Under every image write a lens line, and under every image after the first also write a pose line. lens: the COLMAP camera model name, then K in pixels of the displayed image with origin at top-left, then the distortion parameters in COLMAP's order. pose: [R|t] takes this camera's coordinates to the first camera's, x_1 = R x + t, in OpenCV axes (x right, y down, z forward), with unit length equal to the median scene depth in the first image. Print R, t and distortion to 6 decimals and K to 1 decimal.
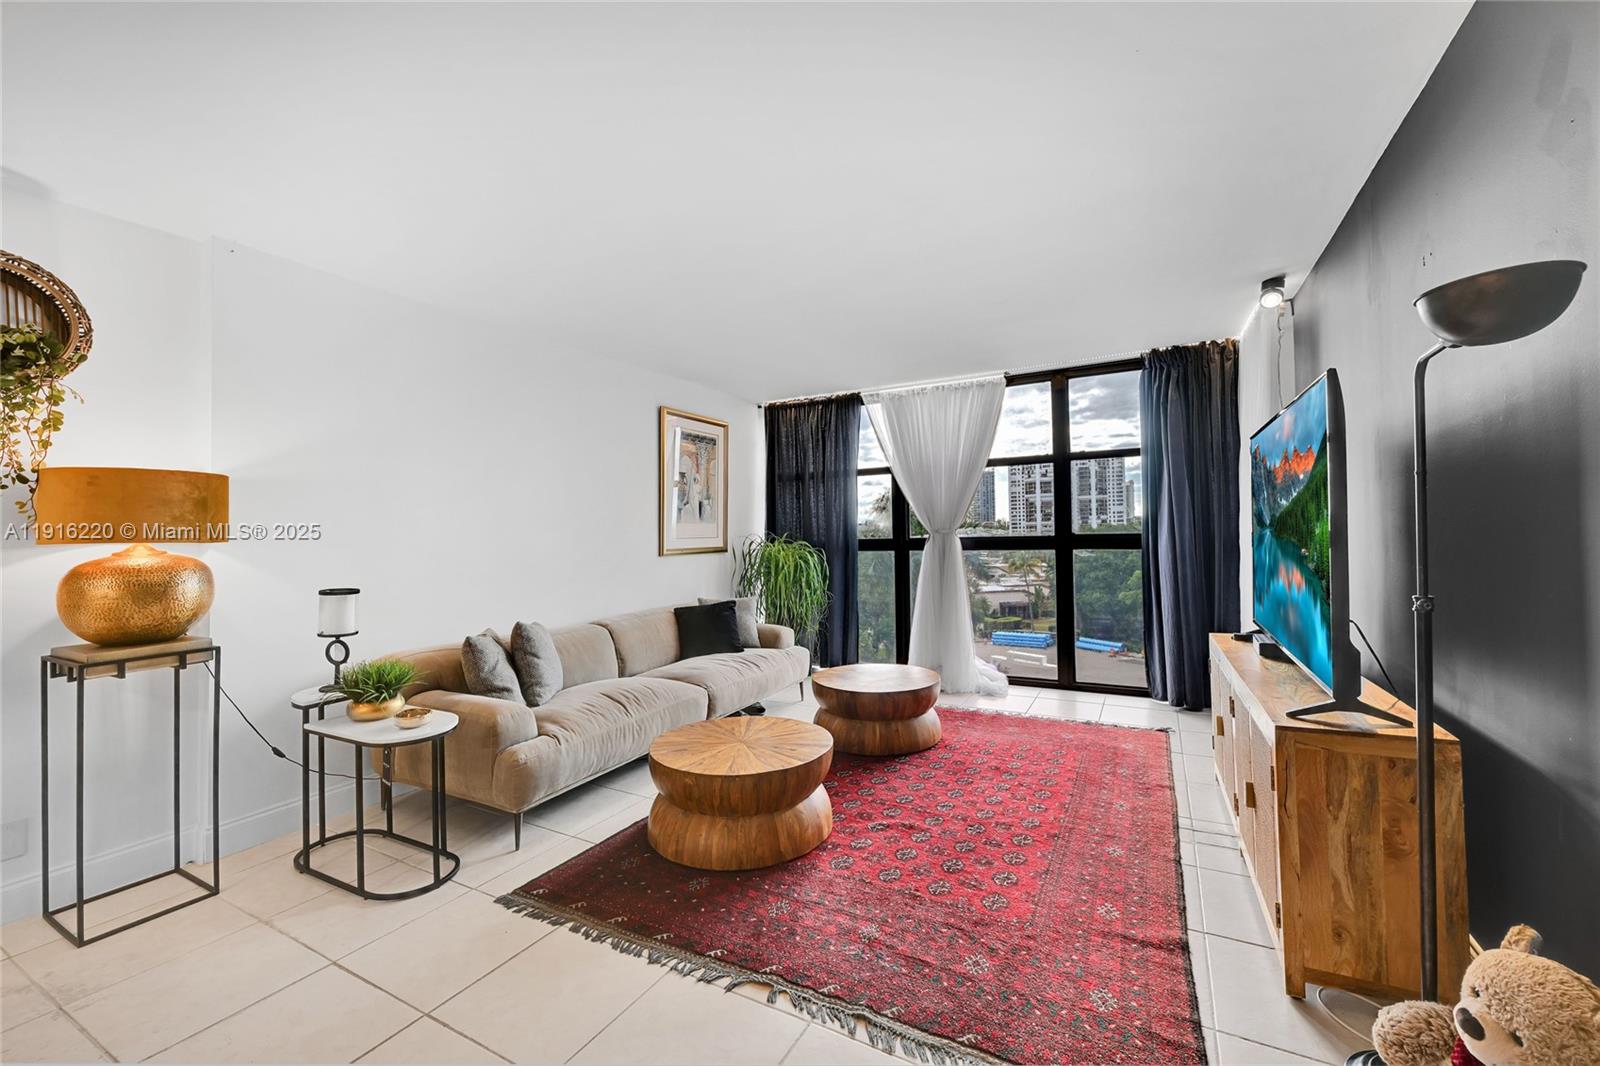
lens RADIAL K [[651.0, 0, 786.3], [0, 651.0, 530.7], [0, 0, 1]] dist [0.005633, 0.000176]
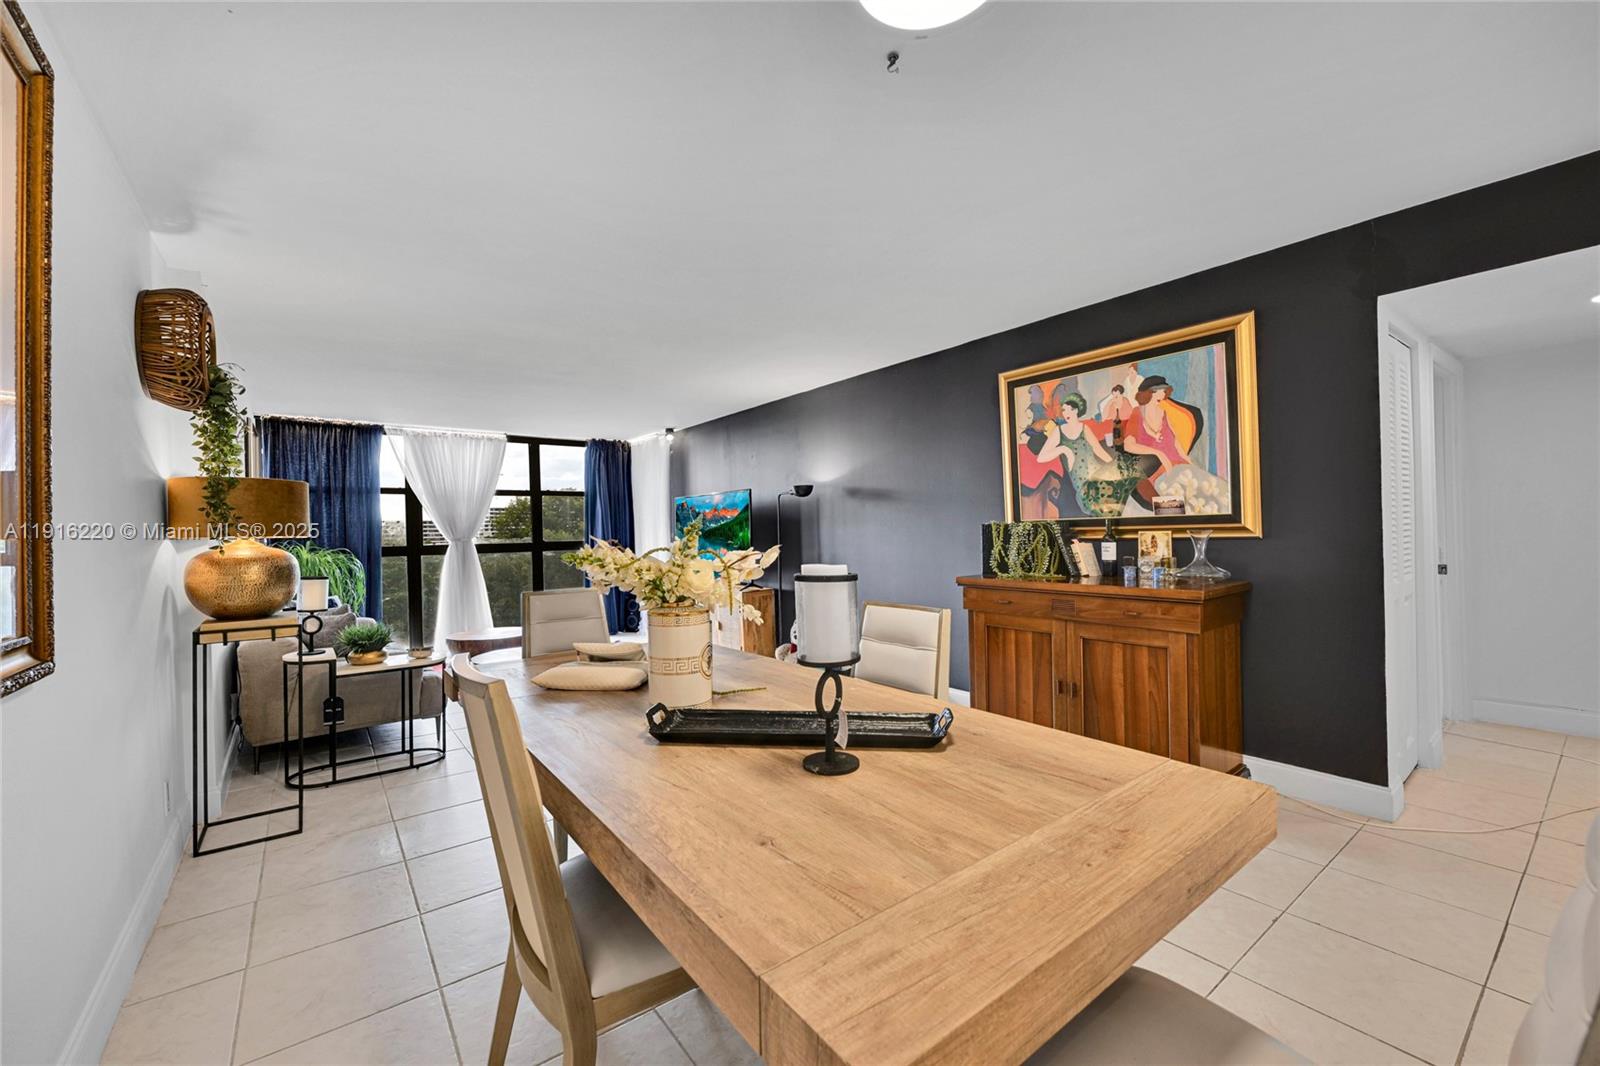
lens RADIAL K [[651.0, 0, 804.3], [0, 651.0, 532.9], [0, 0, 1]] dist [0.005633, 0.000176]
pose [[0.392802, 0.010697, 0.919561, -0.823493], [0.010363, 0.999817, -0.016058, 0.018719], [-0.919565, 0.015837, 0.392619, -0.231309]]
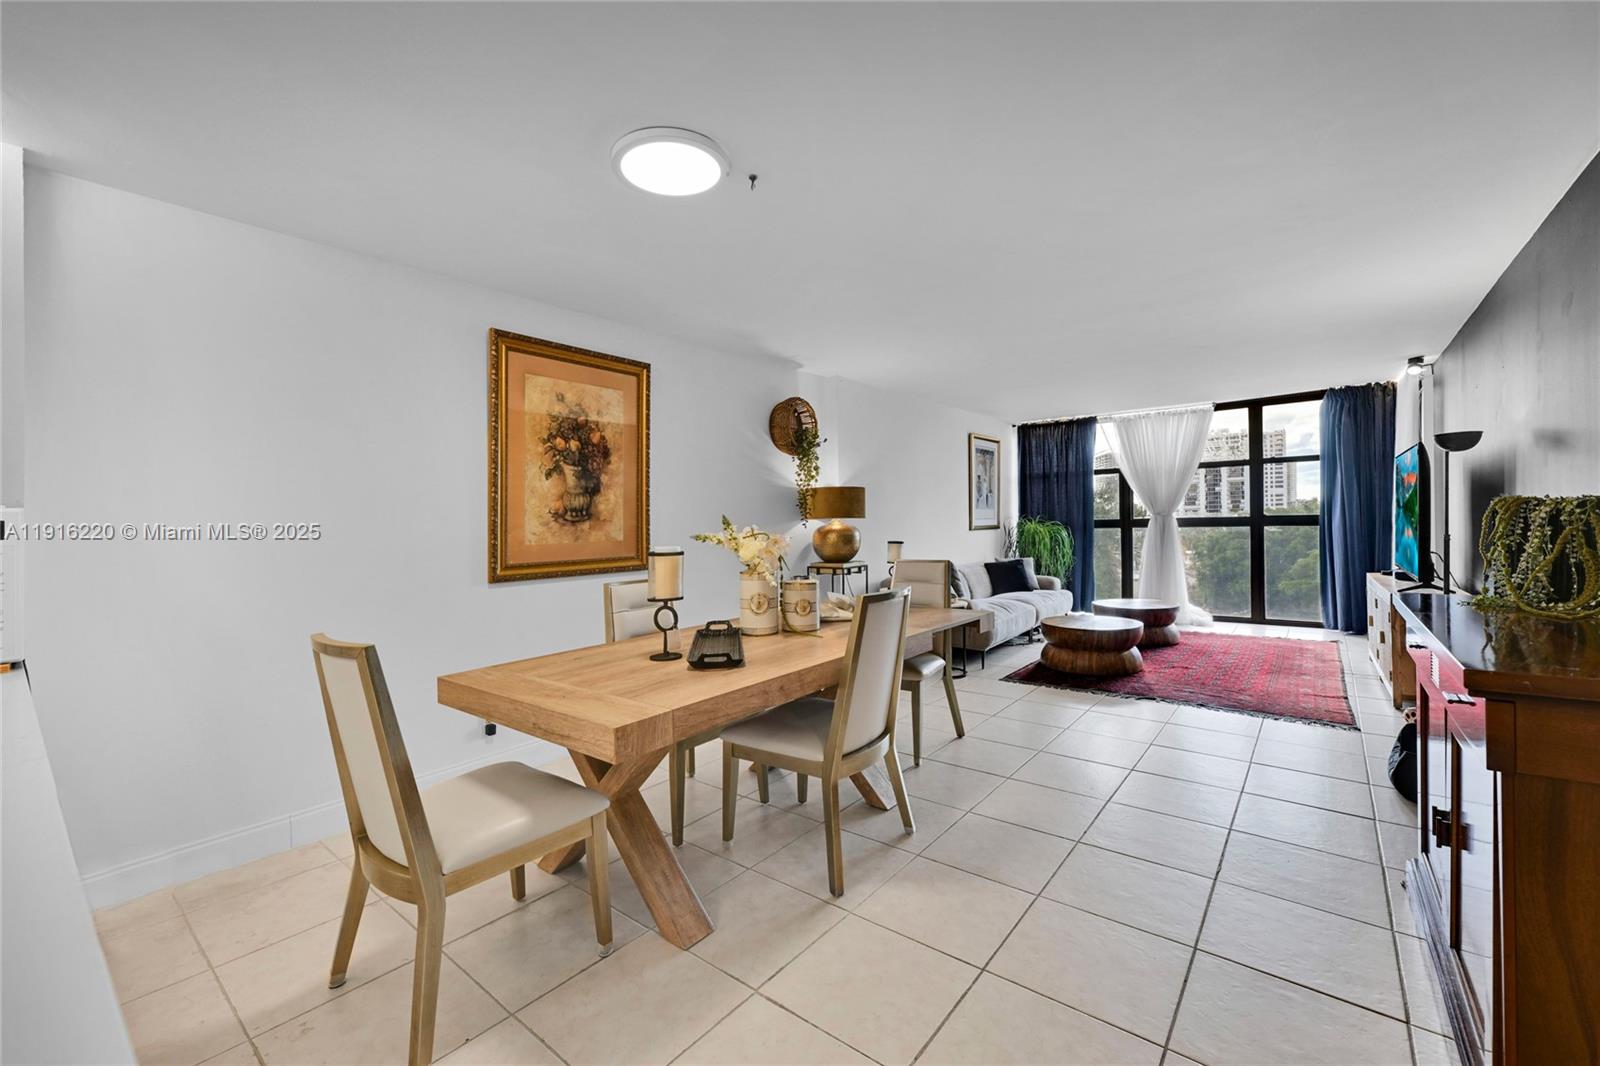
lens RADIAL K [[651.0, 0, 793.2], [0, 651.0, 531.3], [0, 0, 1]] dist [0.005633, 0.000176]
pose [[0.986275, -0.000513, -0.165109, -0.360318], [0.004147, 0.999757, 0.021665, 0.005775], [0.165058, -0.022052, 0.986037, -0.610929]]
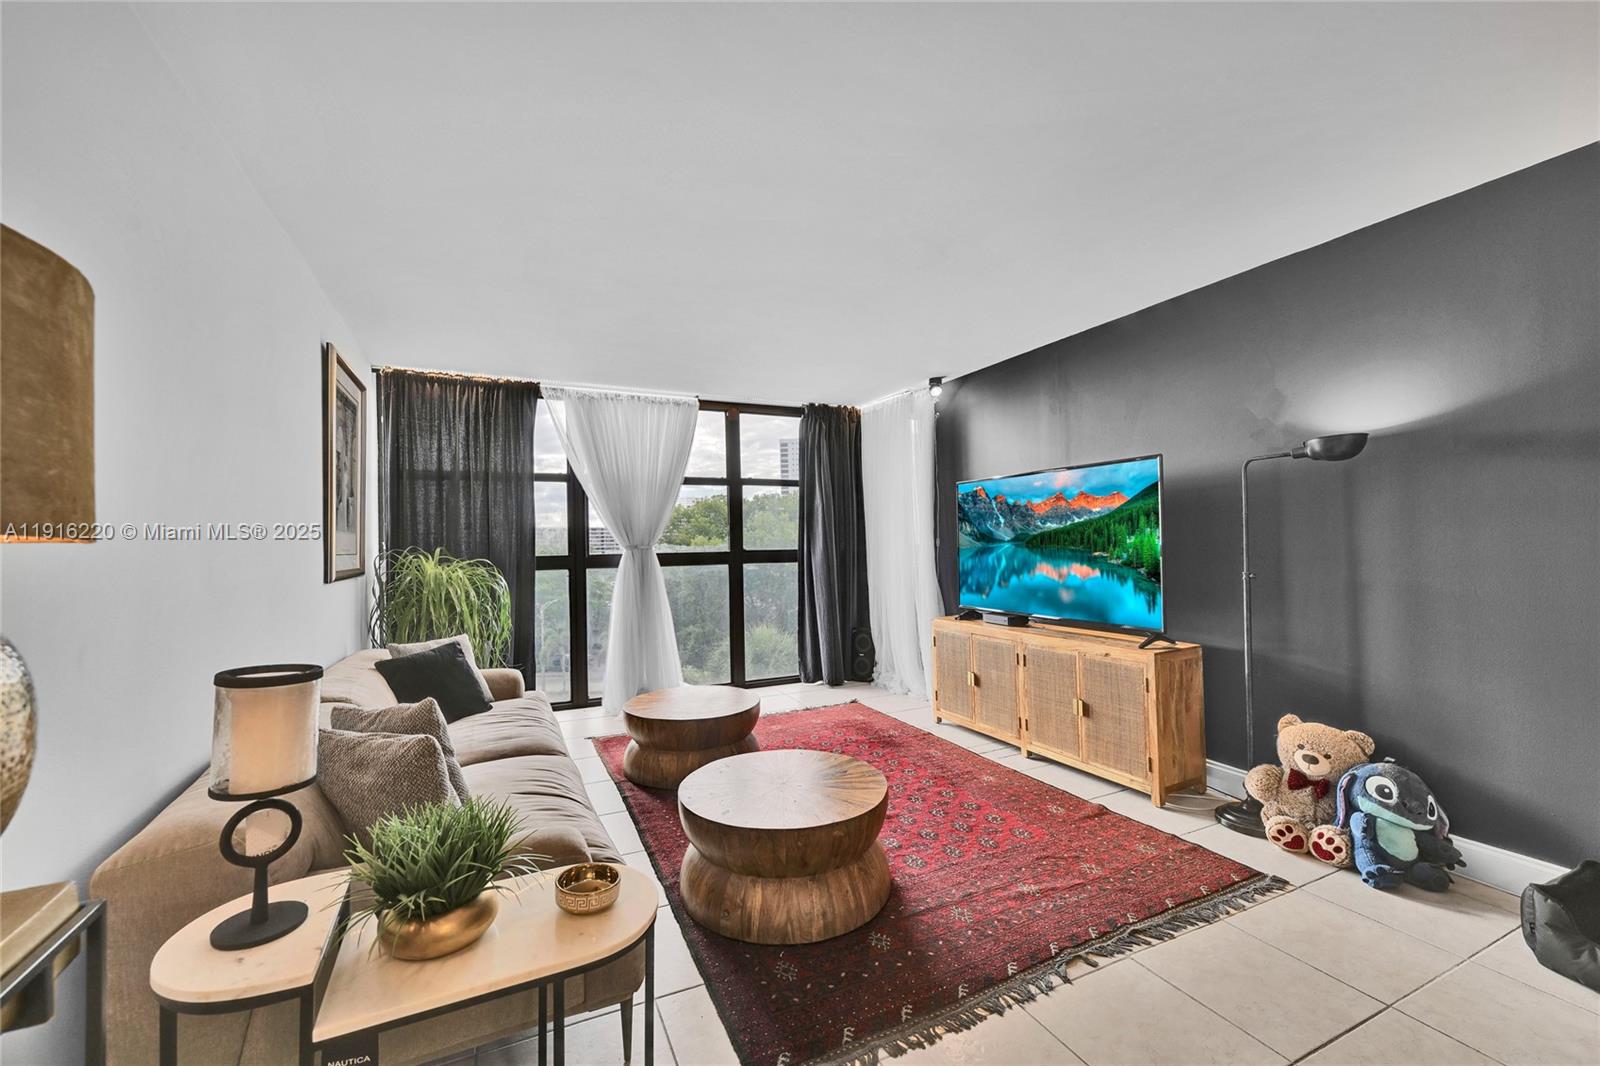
lens RADIAL K [[651.0, 0, 799.1], [0, 651.0, 538.3], [0, 0, 1]] dist [0.005633, 0.000176]
pose [[0.578514, 0.018608, 0.815461, -0.448444], [0.001985, 0.999705, -0.024221, 0.012777], [-0.815670, 0.015631, 0.578306, 0.282156]]
